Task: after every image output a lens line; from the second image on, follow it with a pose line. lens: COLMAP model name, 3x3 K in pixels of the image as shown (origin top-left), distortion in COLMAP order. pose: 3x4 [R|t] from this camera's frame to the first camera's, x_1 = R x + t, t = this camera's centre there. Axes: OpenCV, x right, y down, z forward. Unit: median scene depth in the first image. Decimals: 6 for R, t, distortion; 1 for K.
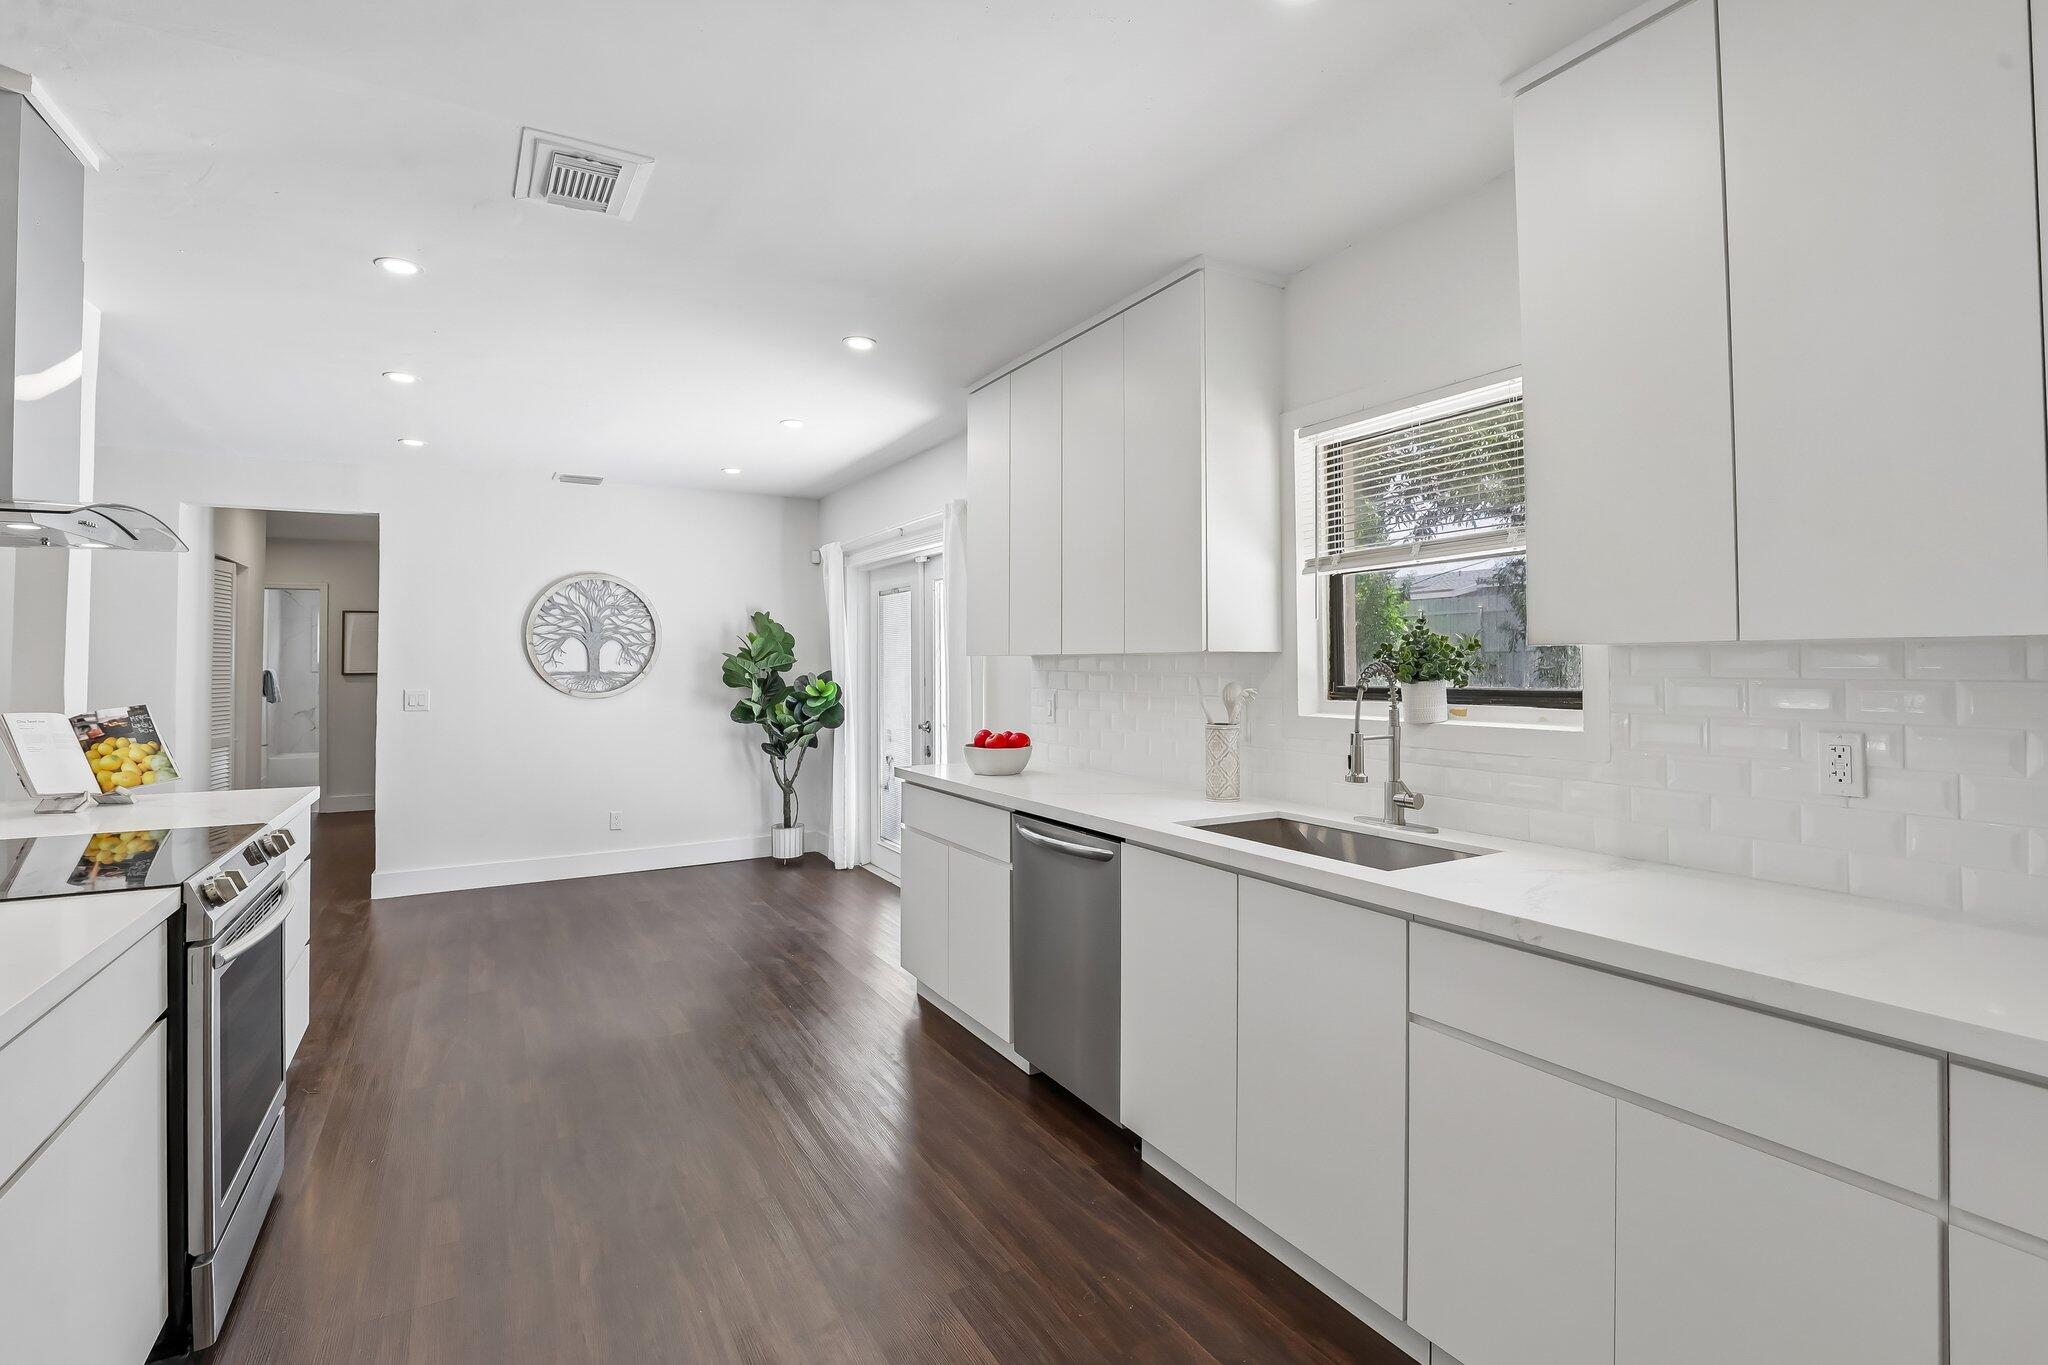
lens RADIAL K [[944.6, 0, 1037.8], [0, 944.6, 632.4], [0, 0, 1]] dist [-0.024531, 0.003710]
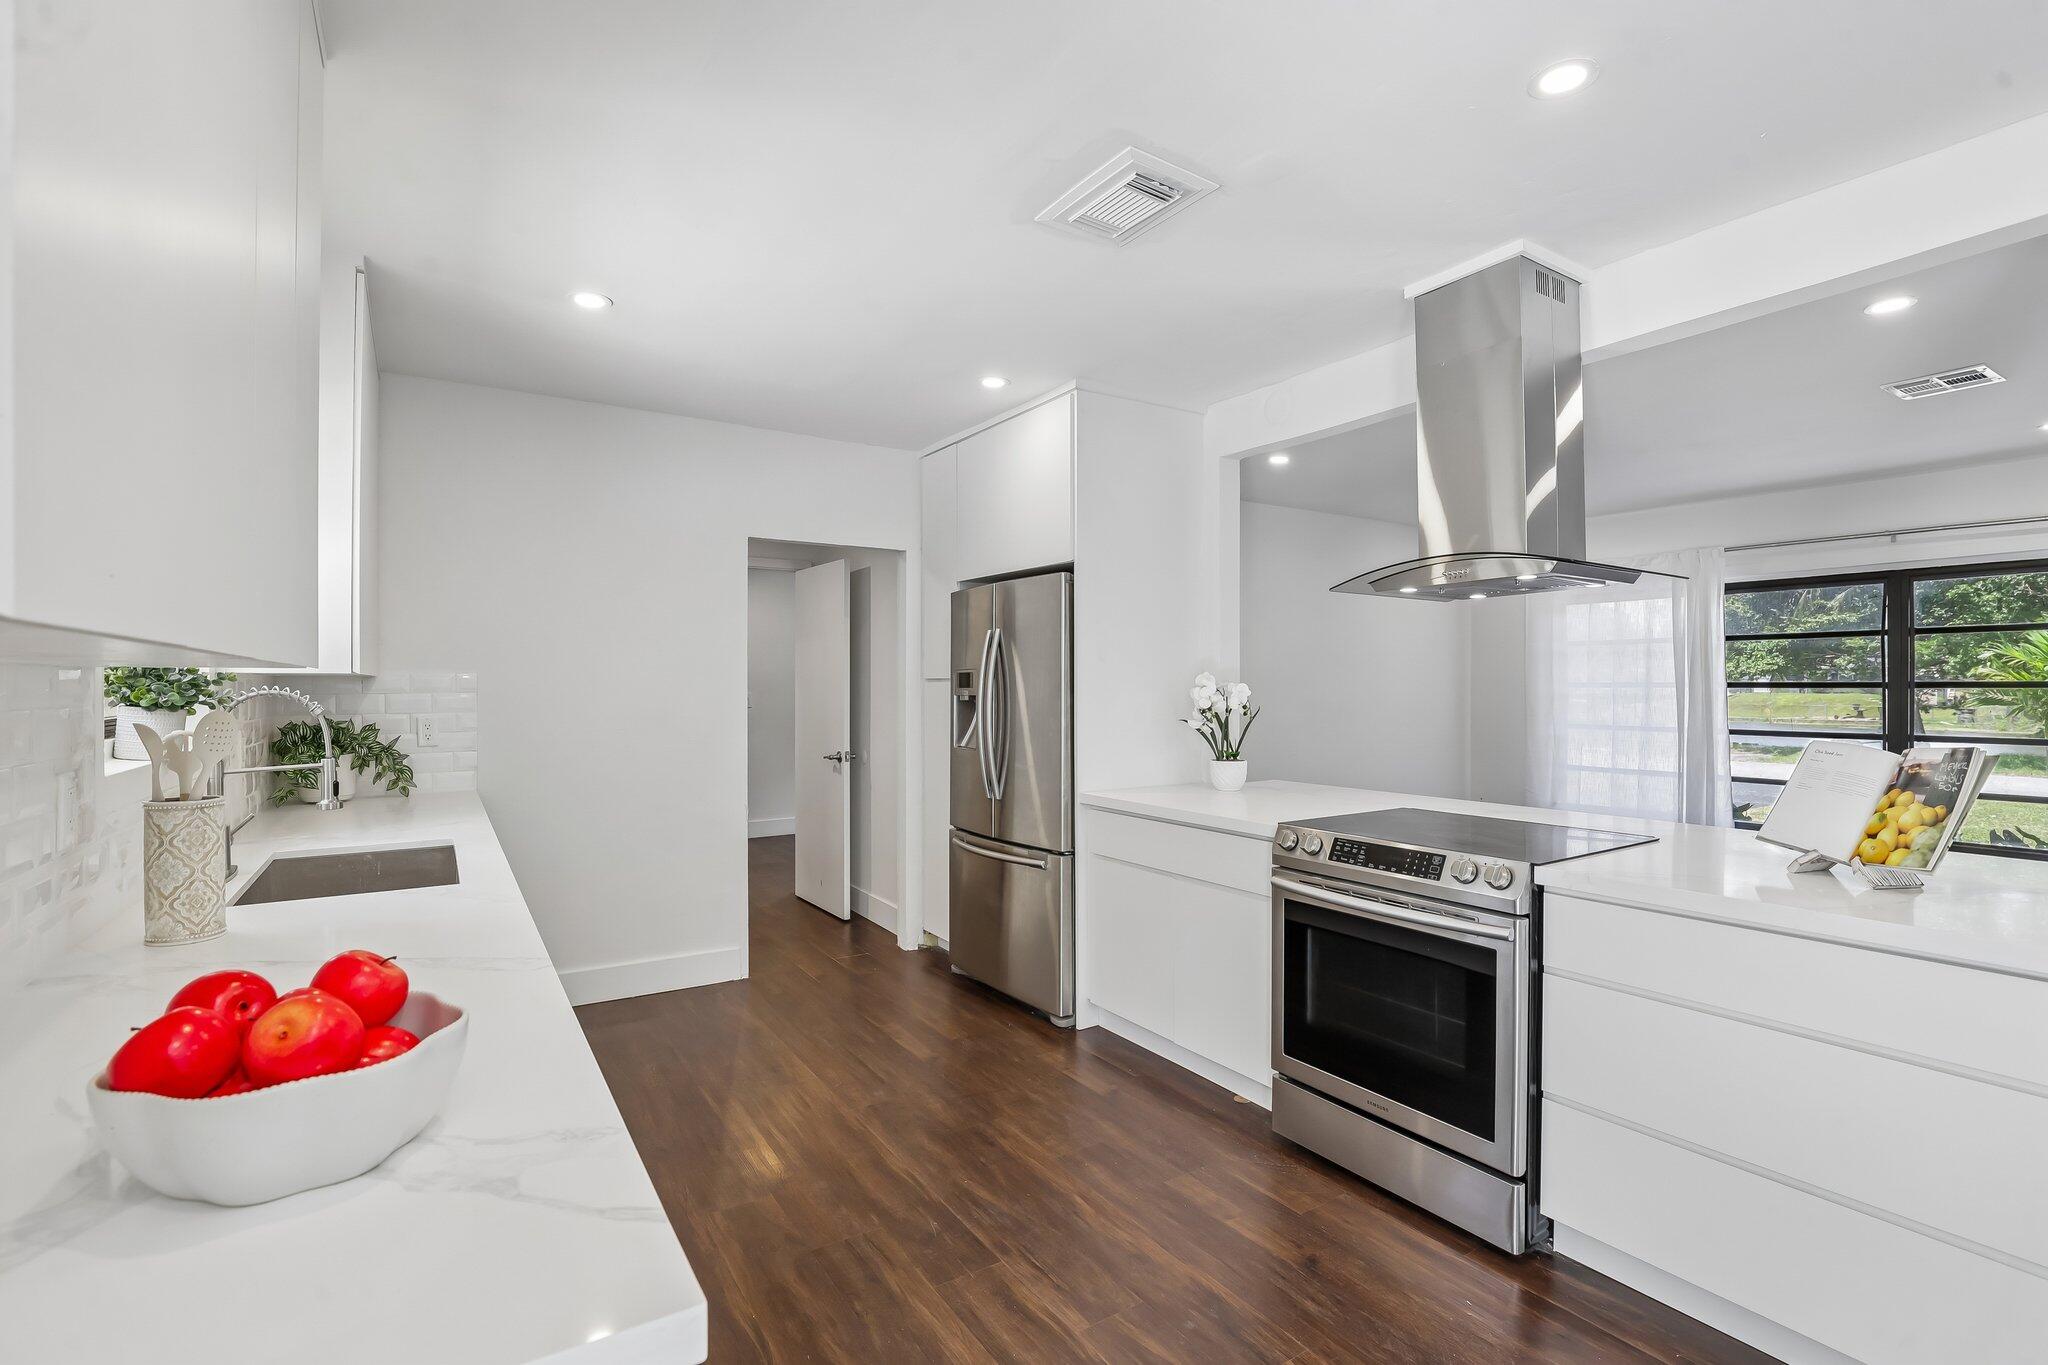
lens RADIAL K [[944.6, 0, 1031.2], [0, 944.6, 681.5], [0, 0, 1]] dist [-0.024531, 0.003710]
pose [[-0.999234, 0.010707, -0.037634, -0.134018], [0.011846, 0.999475, -0.030162, 0.025295], [0.037291, -0.030585, -0.998836, 0.768803]]
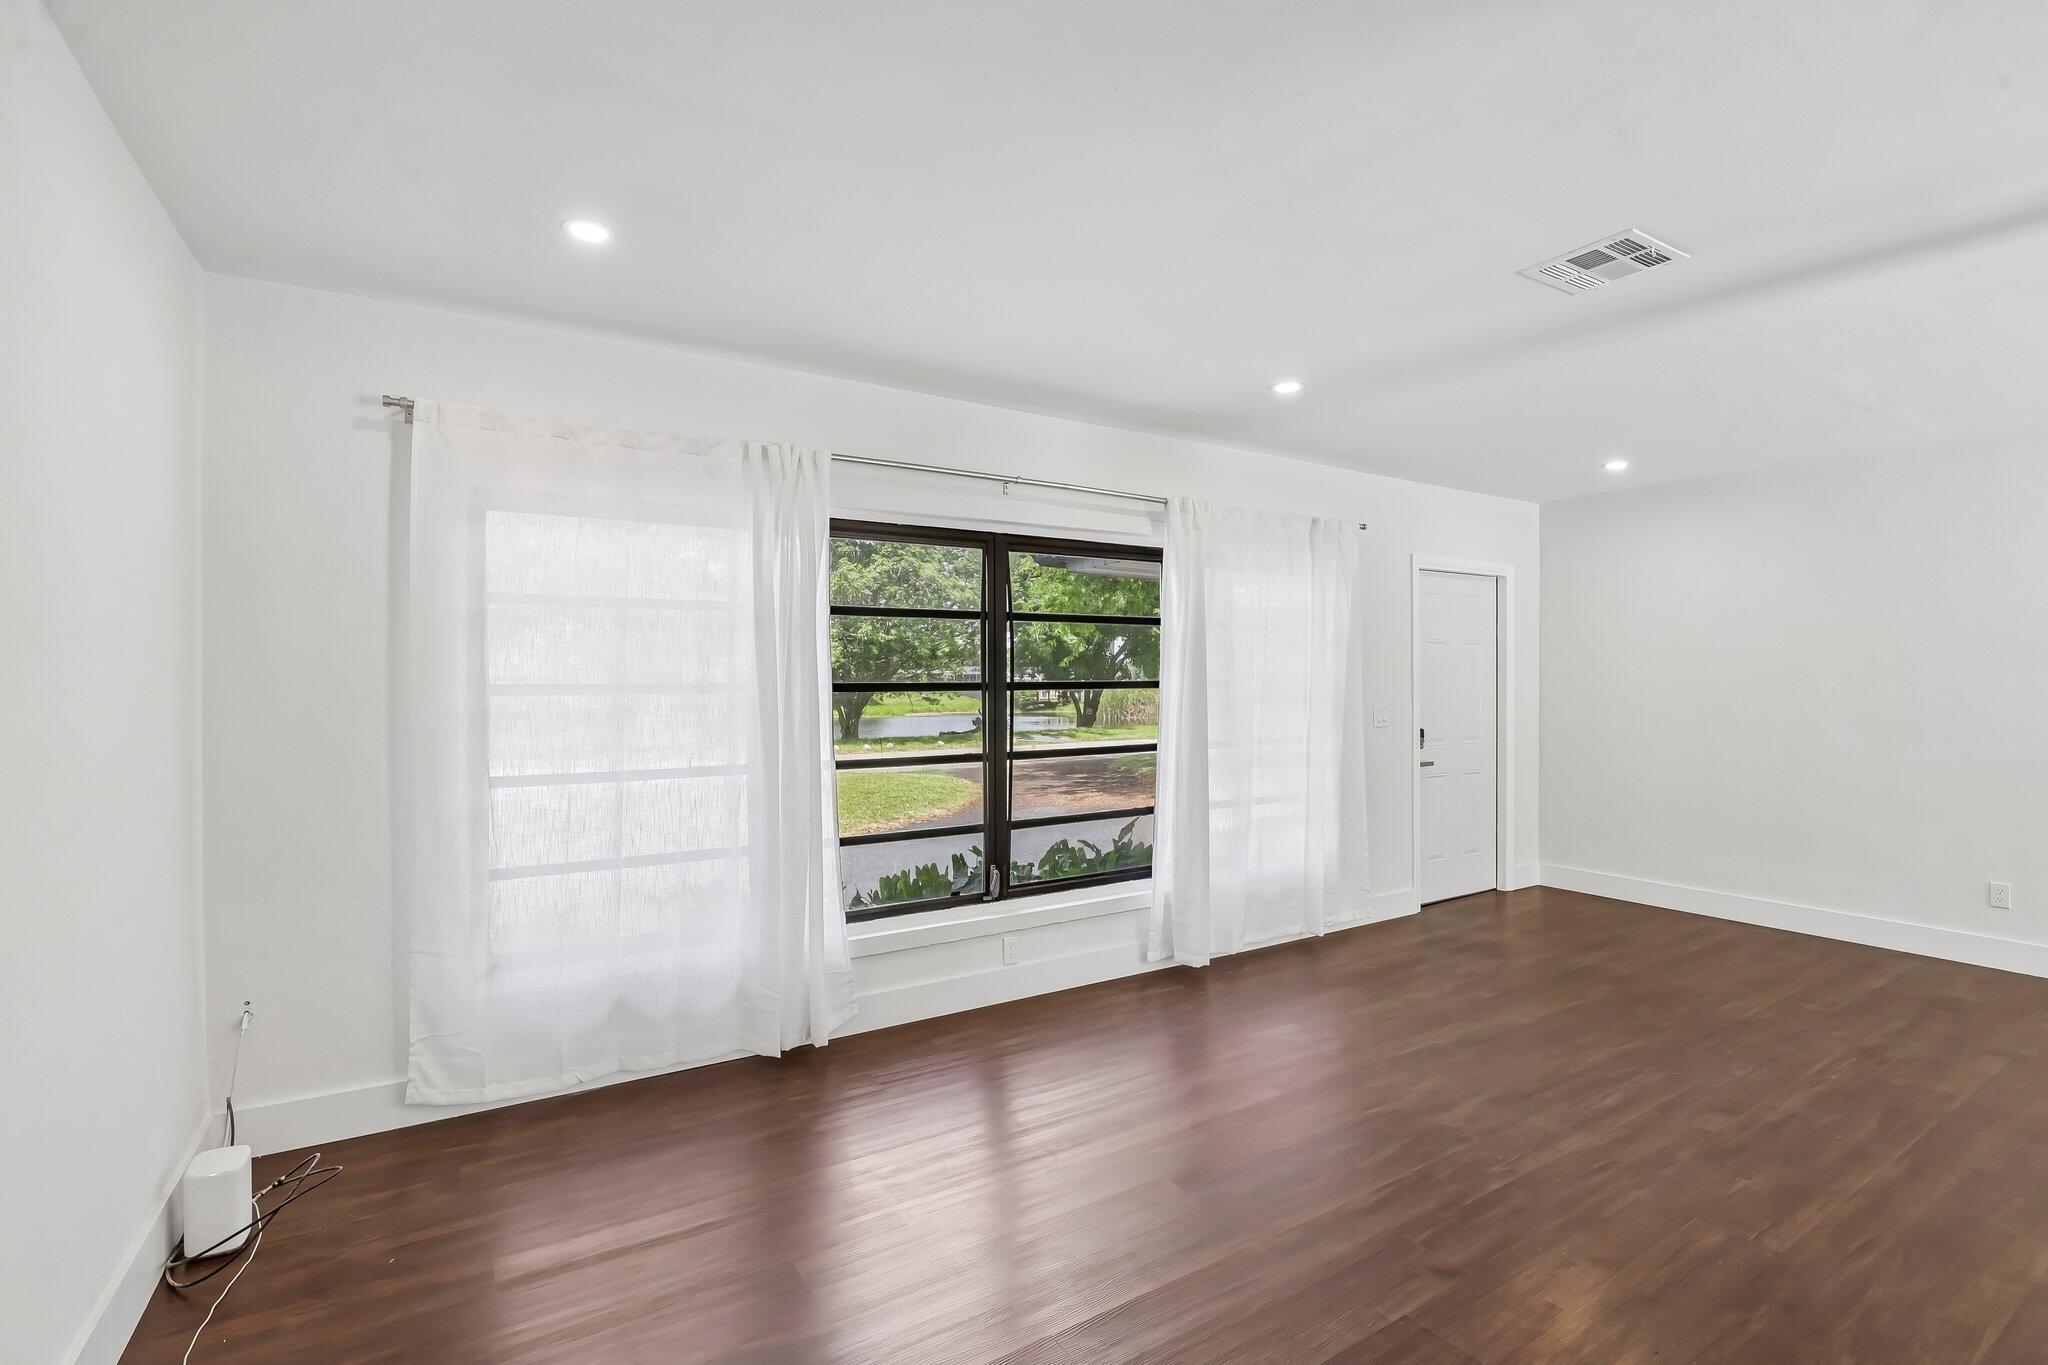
lens RADIAL K [[944.6, 0, 1031.7], [0, 944.6, 682.4], [0, 0, 1]] dist [-0.024531, 0.003710]
pose [[0.033911, 0.008736, -0.999387, -0.314133], [0.028946, 0.999534, 0.009720, 0.000928], [0.999006, -0.029258, 0.033642, -0.072273]]
